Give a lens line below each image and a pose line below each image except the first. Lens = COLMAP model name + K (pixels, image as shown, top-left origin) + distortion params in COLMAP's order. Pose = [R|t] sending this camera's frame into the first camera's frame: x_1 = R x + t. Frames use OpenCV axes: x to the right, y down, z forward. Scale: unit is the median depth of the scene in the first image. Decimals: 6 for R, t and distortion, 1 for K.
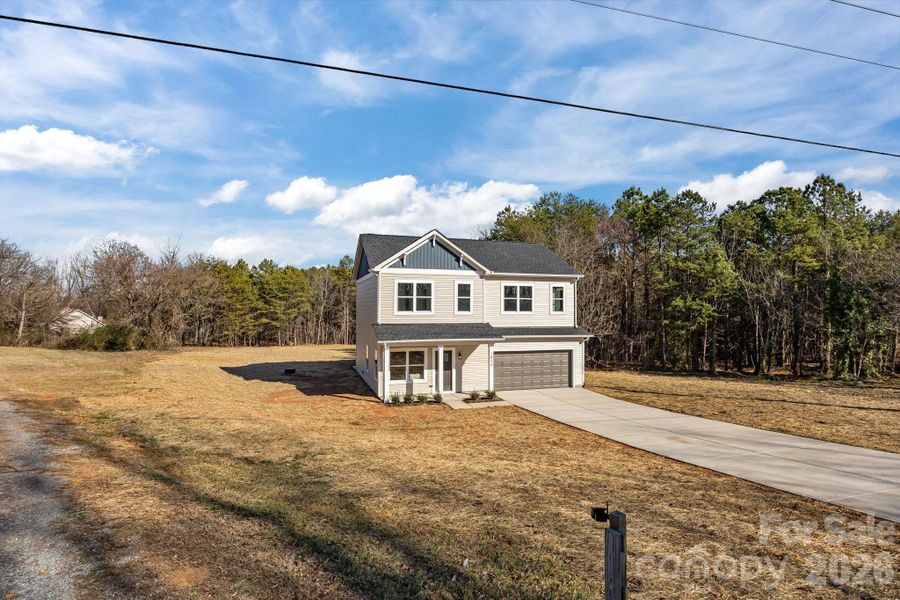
lens RADIAL K [[464.9, 0, 451.3], [0, 464.9, 303.4], [0, 0, 1]] dist [-0.002773, -0.000371]
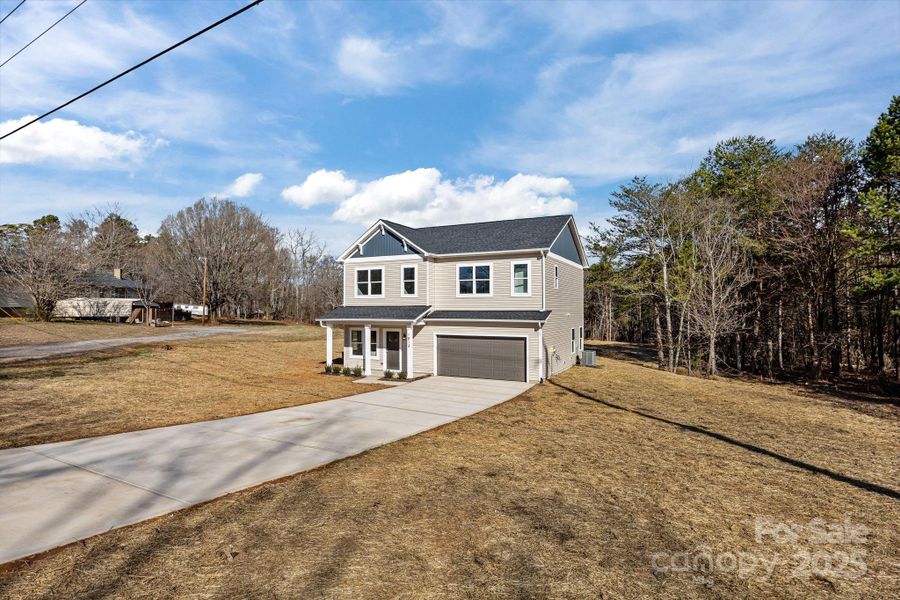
lens RADIAL K [[464.9, 0, 451.3], [0, 464.9, 303.4], [0, 0, 1]] dist [-0.002773, -0.000371]
pose [[0.724898, -0.007369, -0.688816, 0.808931], [0.017217, 0.999824, 0.007422, 0.031194], [0.688641, -0.017239, 0.724898, 0.316347]]
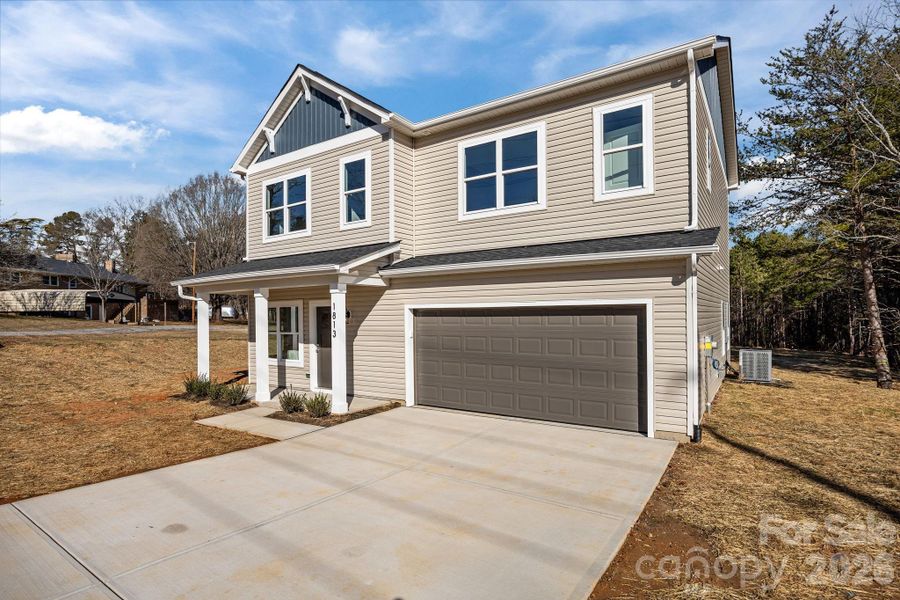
lens RADIAL K [[466.0, 0, 447.6], [0, 466.0, 313.2], [0, 0, 1]] dist [-0.004145, -0.000247]
pose [[0.626086, -0.010971, -0.779676, 0.444214], [0.027852, 0.999578, 0.008300, 0.107009], [0.779256, -0.026913, 0.626128, 0.782383]]
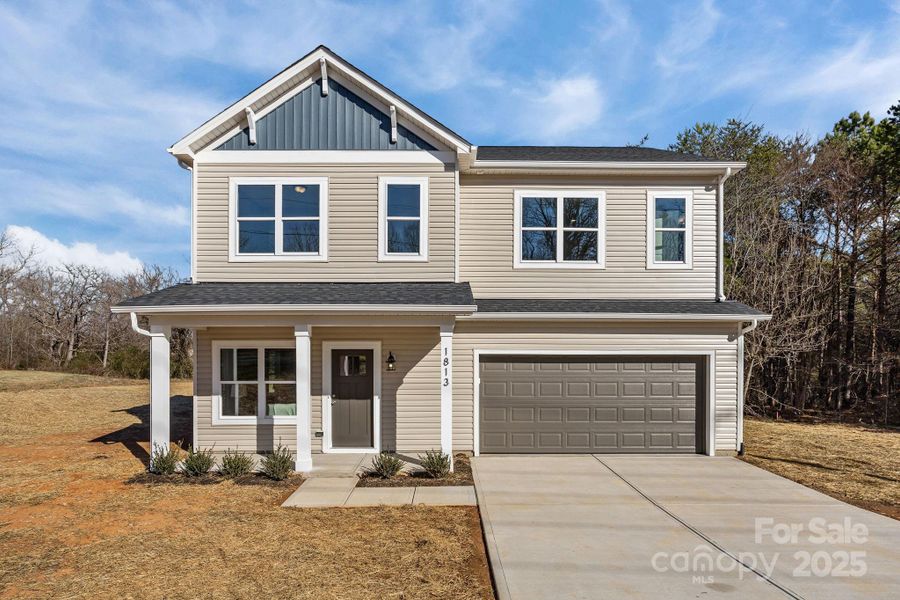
lens RADIAL K [[486.3, 0, 452.0], [0, 486.3, 358.9], [0, 0, 1]] dist [-0.004645, 0.000009]
pose [[0.957224, 0.001877, -0.289341, 0.190556], [0.005792, 0.999654, 0.025647, 0.098483], [0.289289, -0.026225, 0.956882, 0.607912]]
